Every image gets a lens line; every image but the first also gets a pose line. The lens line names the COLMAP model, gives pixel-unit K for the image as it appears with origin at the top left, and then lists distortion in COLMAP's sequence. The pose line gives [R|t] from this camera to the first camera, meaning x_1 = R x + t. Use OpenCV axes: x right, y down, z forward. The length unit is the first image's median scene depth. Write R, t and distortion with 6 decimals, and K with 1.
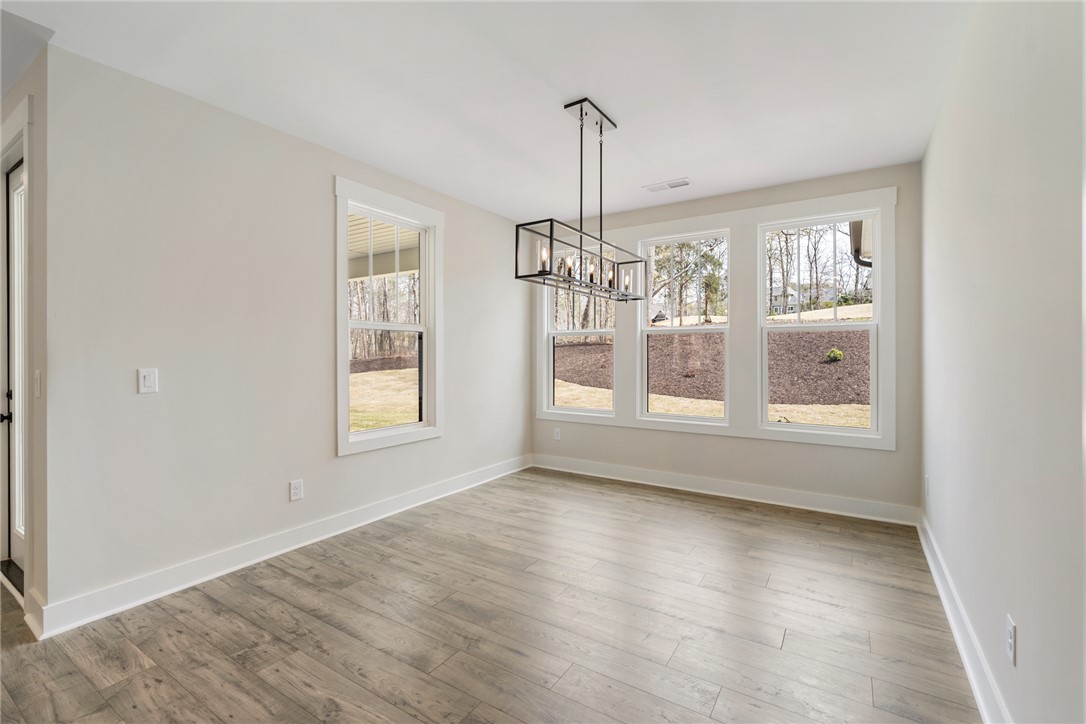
lens RADIAL K [[477.9, 0, 540.4], [0, 477.9, 352.1], [0, 0, 1]] dist [0.000392, -0.000011]
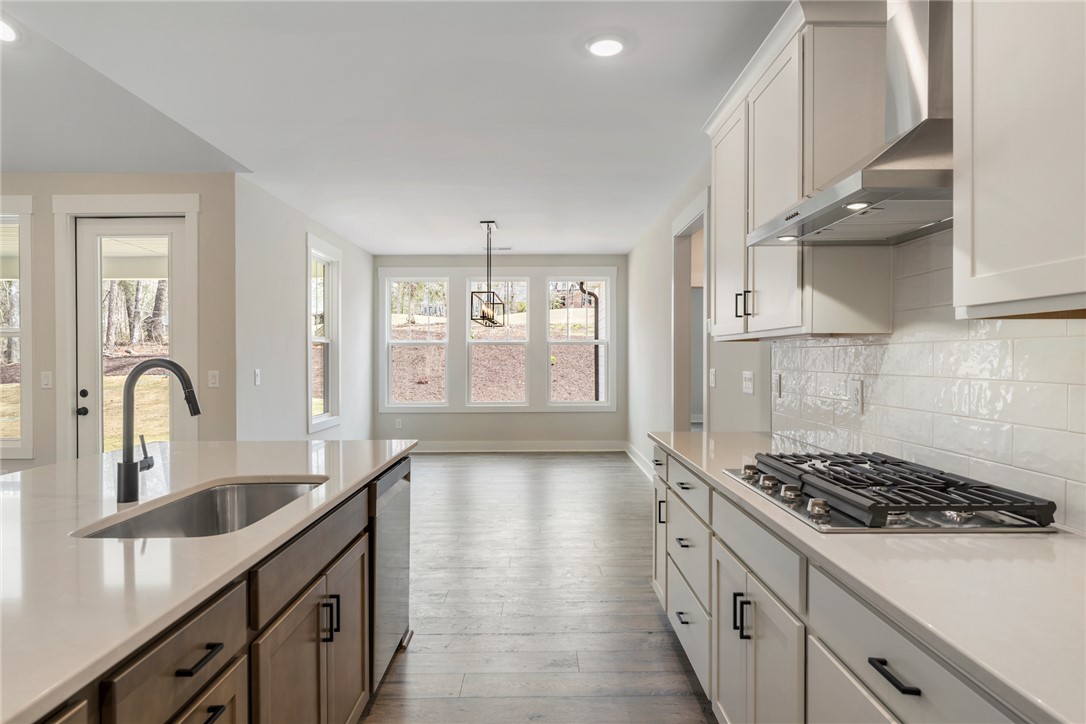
lens RADIAL K [[627.3, 0, 543.0], [0, 627.3, 362.0], [0, 0, 1]] dist [0.002073, 0.000449]
pose [[0.836336, -0.007663, 0.548163, -0.707964], [0.004149, 0.999962, 0.007649, -0.001259], [-0.548201, -0.004123, 0.836337, -0.749289]]
